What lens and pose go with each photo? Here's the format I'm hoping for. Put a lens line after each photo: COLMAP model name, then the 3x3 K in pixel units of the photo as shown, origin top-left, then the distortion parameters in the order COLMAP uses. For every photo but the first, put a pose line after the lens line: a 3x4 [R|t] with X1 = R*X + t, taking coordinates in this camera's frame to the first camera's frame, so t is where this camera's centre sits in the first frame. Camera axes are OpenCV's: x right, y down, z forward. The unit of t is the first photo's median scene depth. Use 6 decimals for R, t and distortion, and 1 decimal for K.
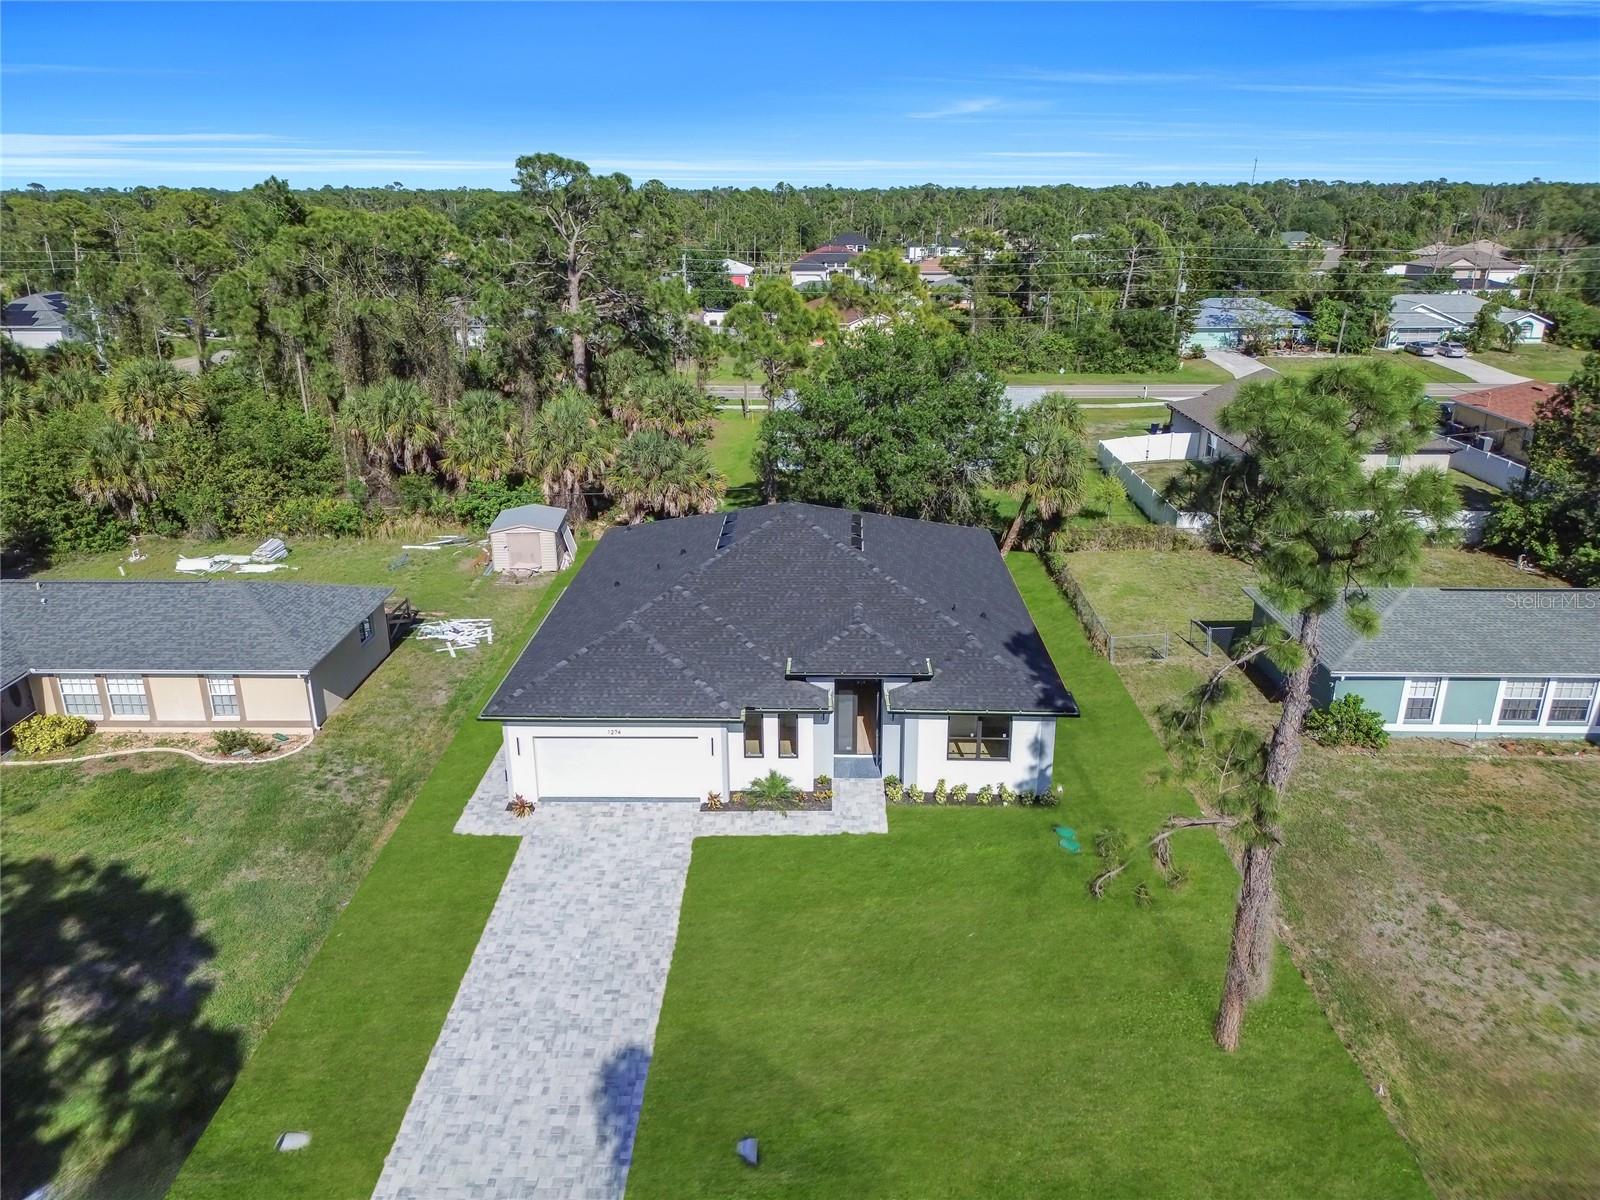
lens RADIAL K [[1131.3, 0, 801.7], [0, 1131.3, 587.6], [0, 0, 1]] dist [0.060677, -0.042447]
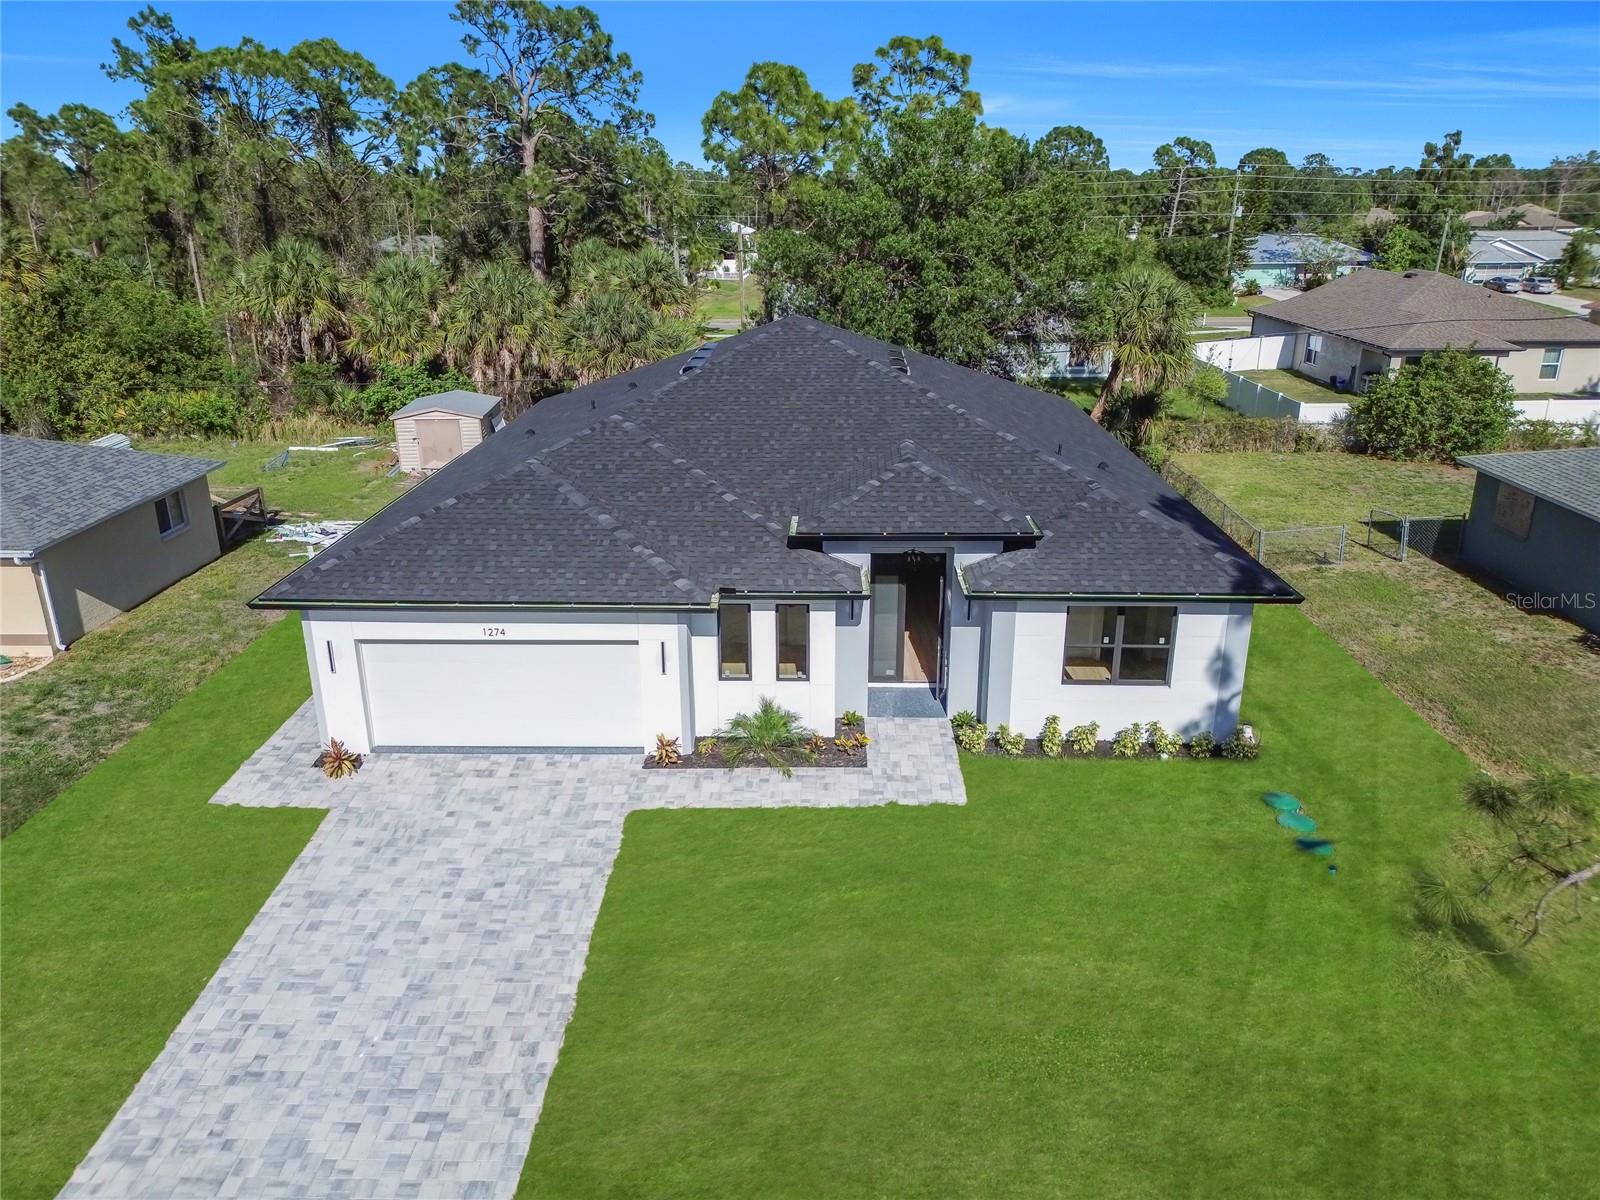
lens RADIAL K [[1132.8, 0, 800.0], [0, 1132.8, 600.0], [0, 0, 1]] dist [0.031145, -0.002690]
pose [[0.999990, 0.000320, -0.004390, -0.005442], [-0.000271, 0.999938, 0.011134, 0.100257], [0.004394, -0.011133, 0.999928, 0.401676]]
